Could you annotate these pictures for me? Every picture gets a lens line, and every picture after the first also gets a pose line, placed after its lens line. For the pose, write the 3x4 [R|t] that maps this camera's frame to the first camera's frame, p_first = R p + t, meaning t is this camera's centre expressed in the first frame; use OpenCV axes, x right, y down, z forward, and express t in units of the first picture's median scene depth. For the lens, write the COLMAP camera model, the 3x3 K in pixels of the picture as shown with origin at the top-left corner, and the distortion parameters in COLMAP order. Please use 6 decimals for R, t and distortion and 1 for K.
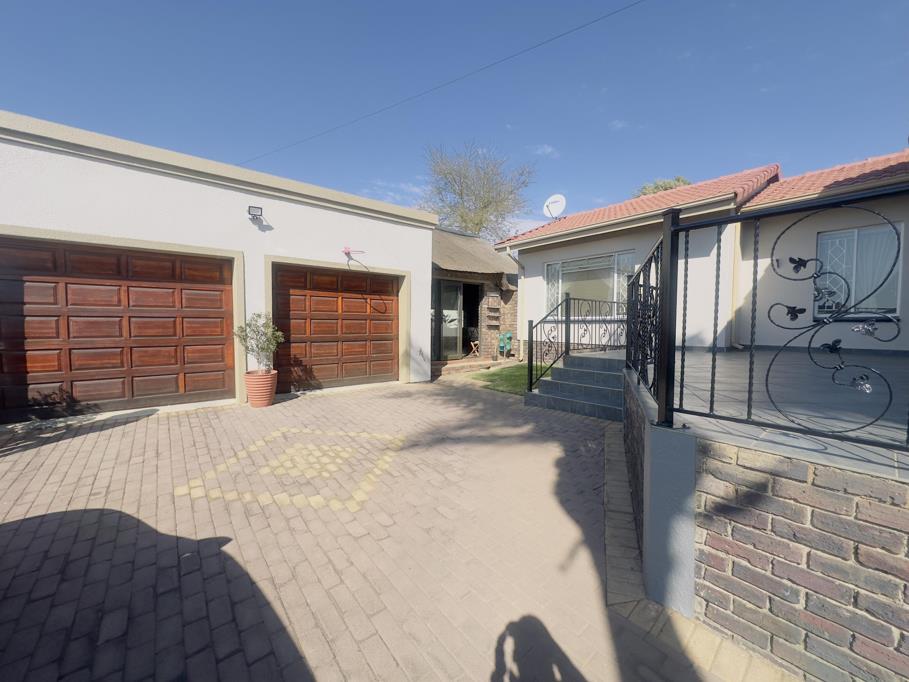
lens RADIAL K [[356.8, 0, 455.0], [0, 356.8, 341.9], [0, 0, 1]] dist [0.000092, -0.000416]
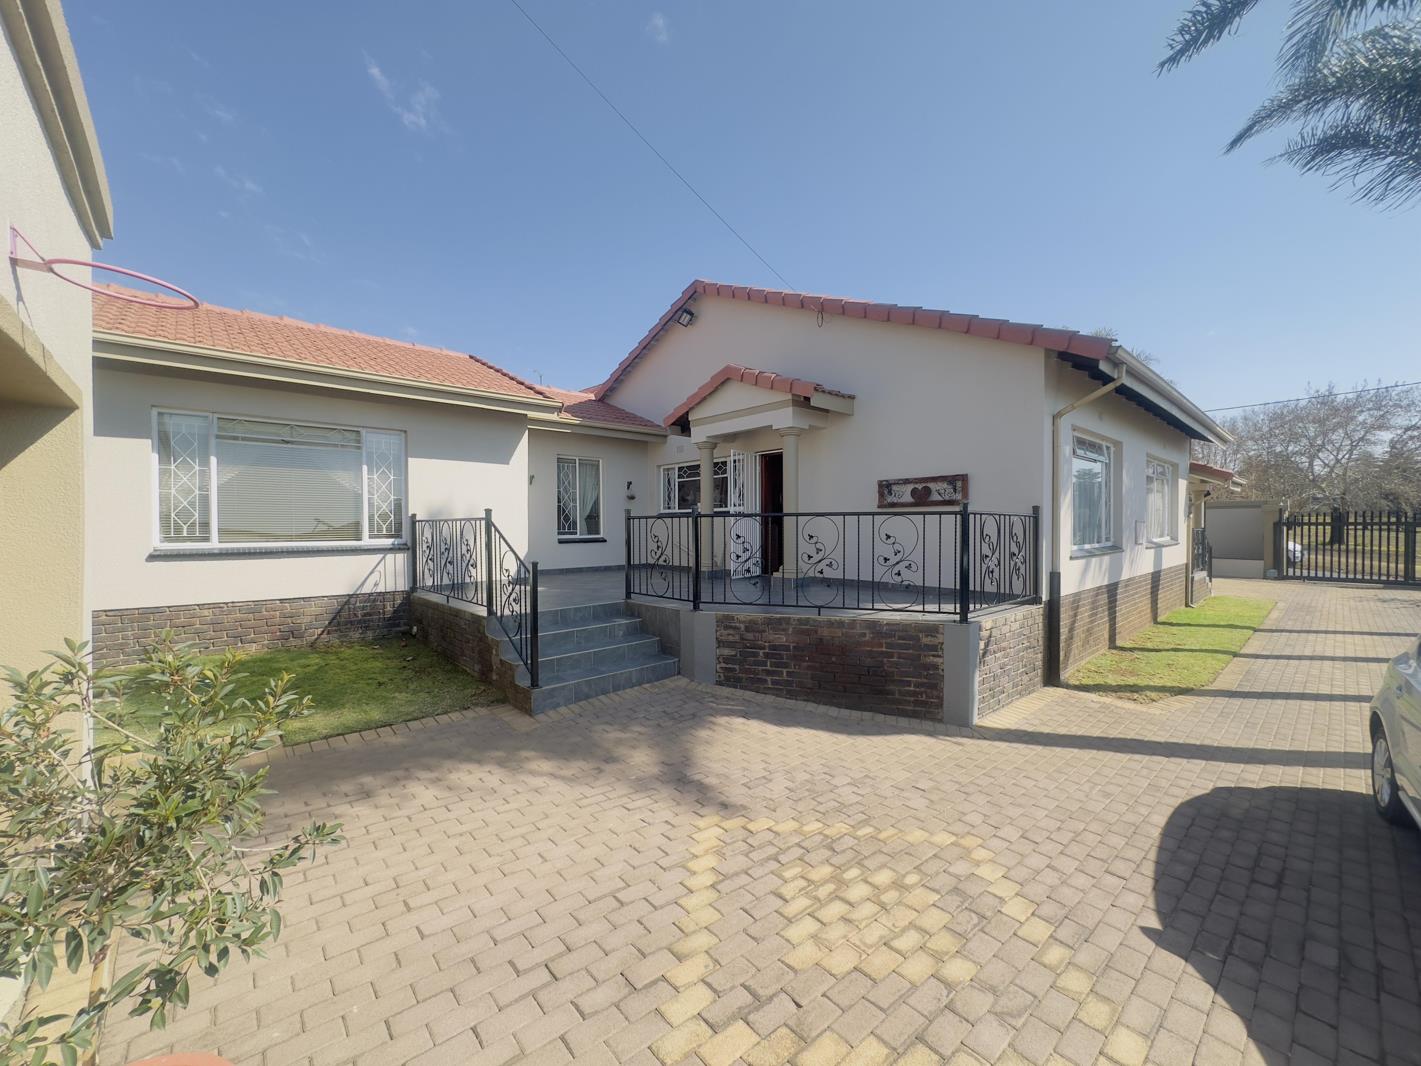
lens RADIAL K [[557.8, 0, 705.1], [0, 557.8, 530.1], [0, 0, 1]] dist [0.000092, -0.000416]
pose [[-0.024648, -0.006658, 0.999674, -1.202067], [0.054771, 0.998467, 0.008000, -0.181669], [-0.998195, 0.054950, -0.024245, 1.310558]]
